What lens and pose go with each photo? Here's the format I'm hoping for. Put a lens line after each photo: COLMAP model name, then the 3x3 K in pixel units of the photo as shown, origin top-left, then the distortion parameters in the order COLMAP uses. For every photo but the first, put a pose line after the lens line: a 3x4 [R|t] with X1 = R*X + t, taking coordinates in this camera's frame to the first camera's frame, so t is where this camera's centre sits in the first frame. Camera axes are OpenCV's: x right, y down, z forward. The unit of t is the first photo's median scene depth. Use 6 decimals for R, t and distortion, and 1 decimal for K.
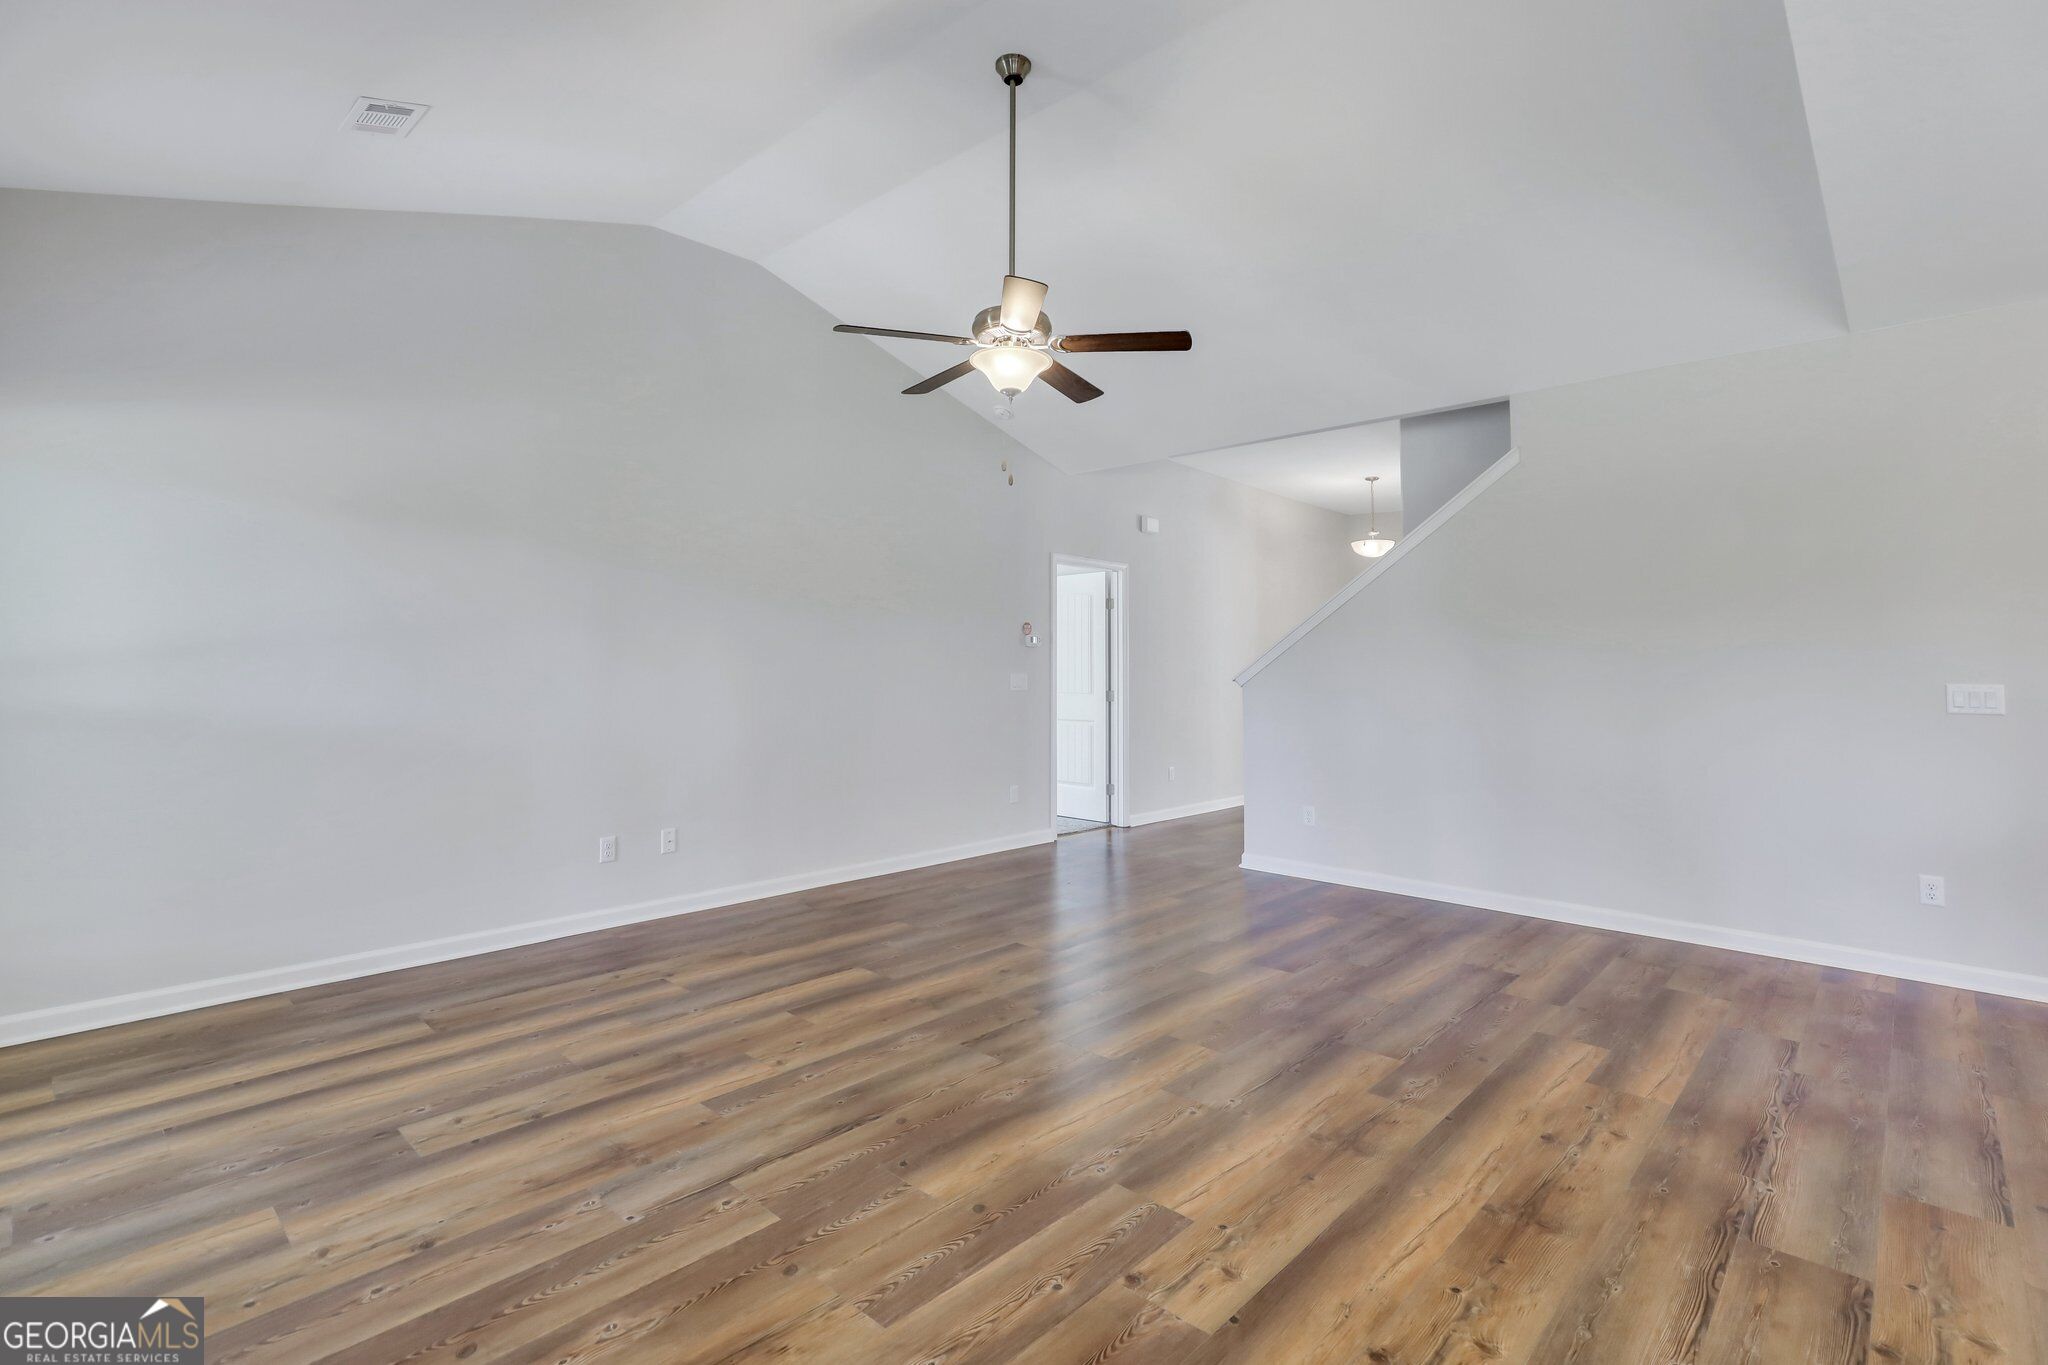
lens RADIAL K [[950.9, 0, 1037.9], [0, 950.9, 666.3], [0, 0, 1]] dist [0.001578, -0.000317]
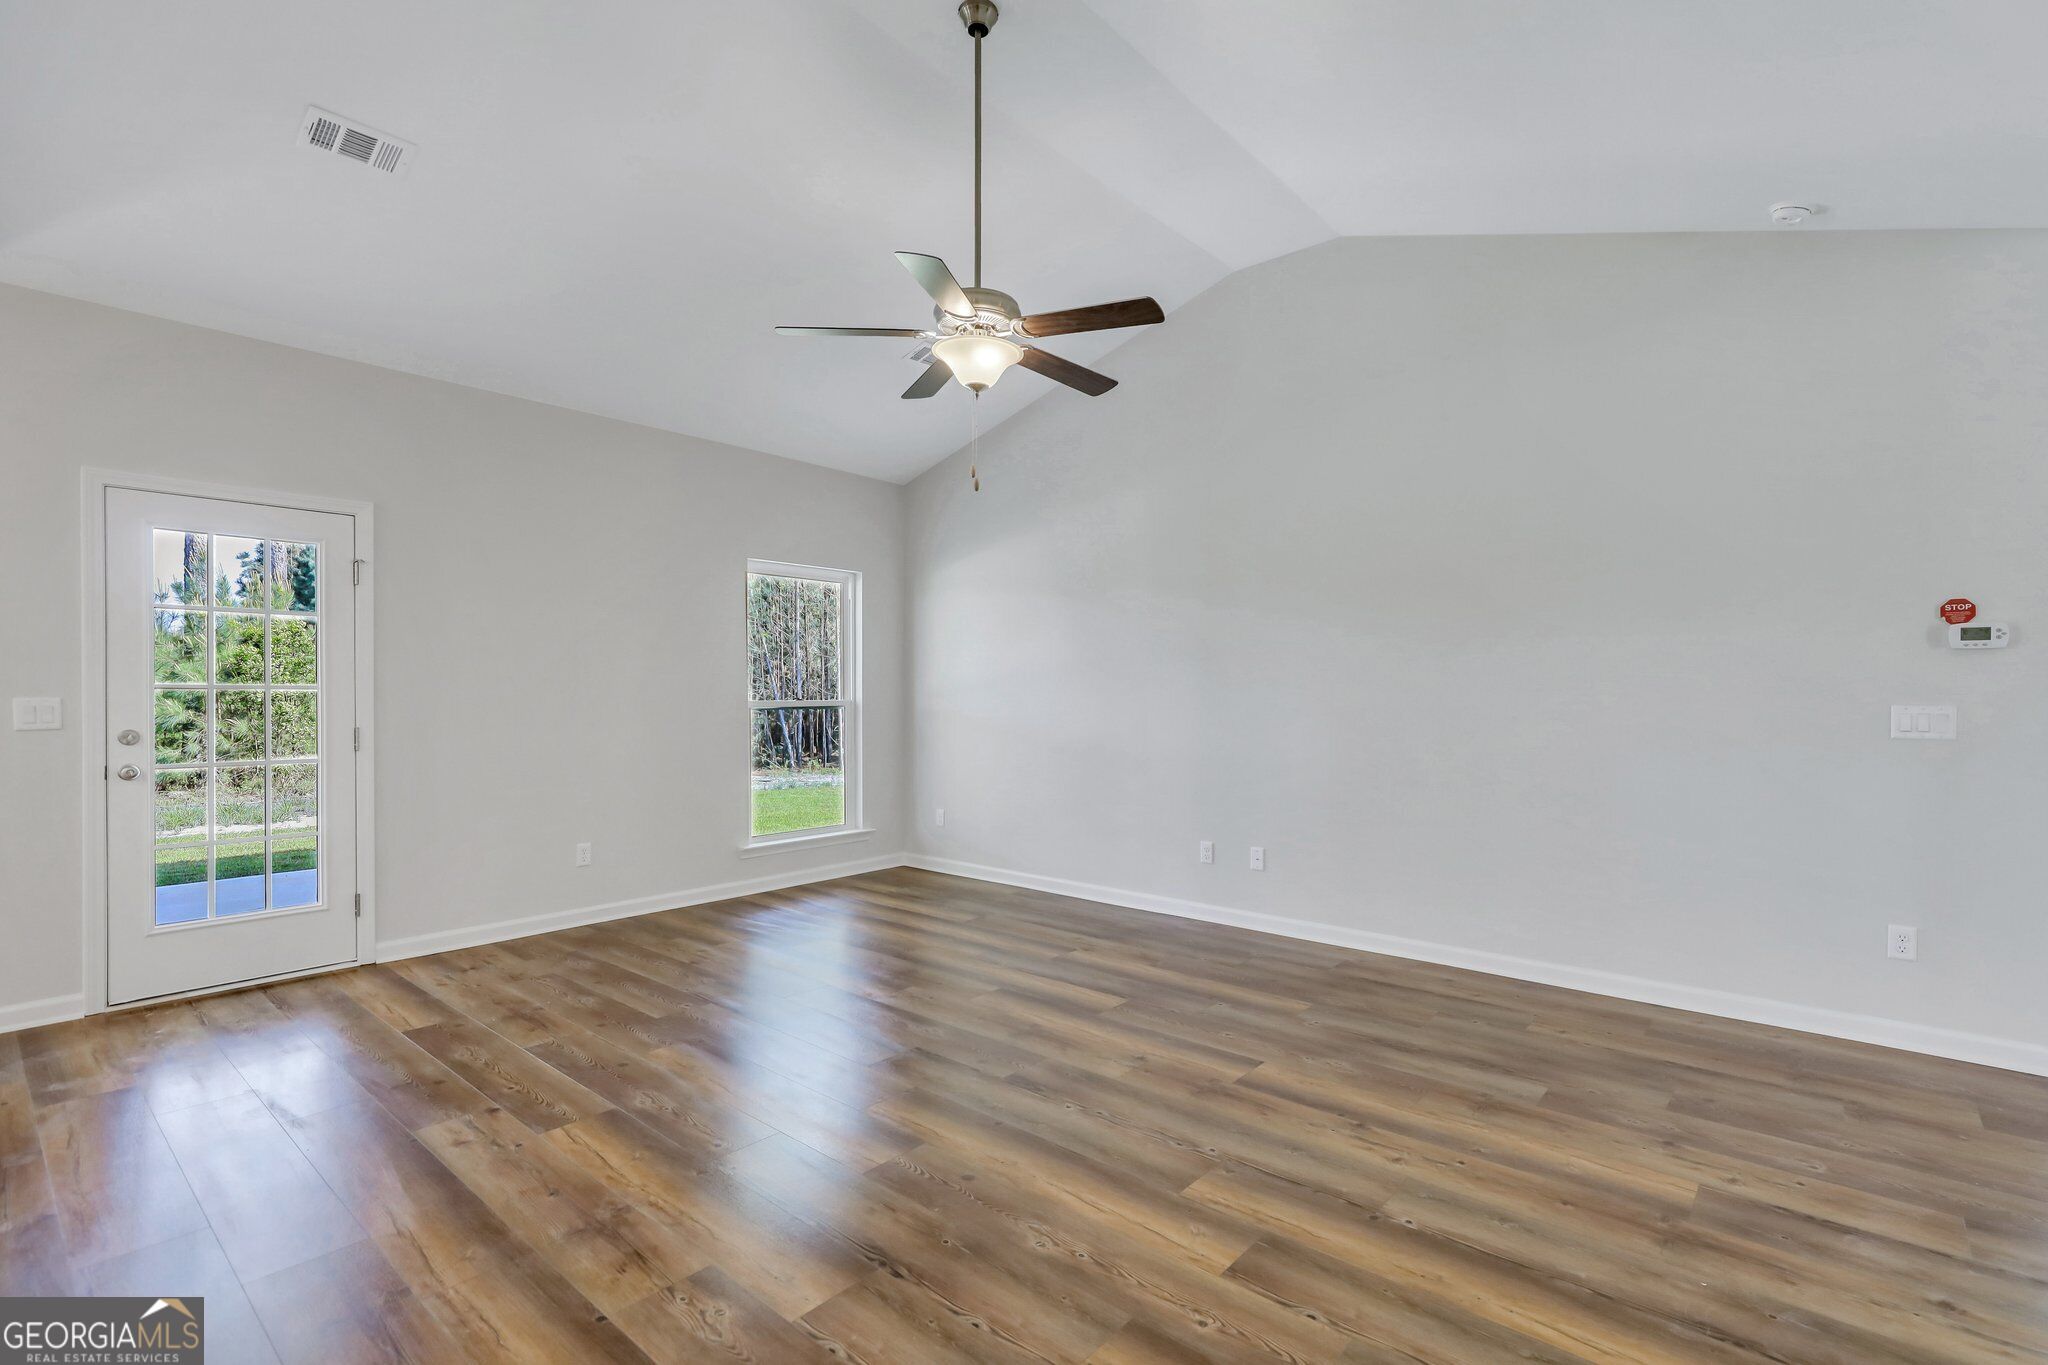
lens RADIAL K [[950.9, 0, 1036.1], [0, 950.9, 697.6], [0, 0, 1]] dist [0.001578, -0.000317]
pose [[0.038192, 0.003233, -0.999265, 0.865079], [-0.002672, 0.999992, 0.003133, 0.007800], [0.999267, 0.002551, 0.038200, 0.974690]]
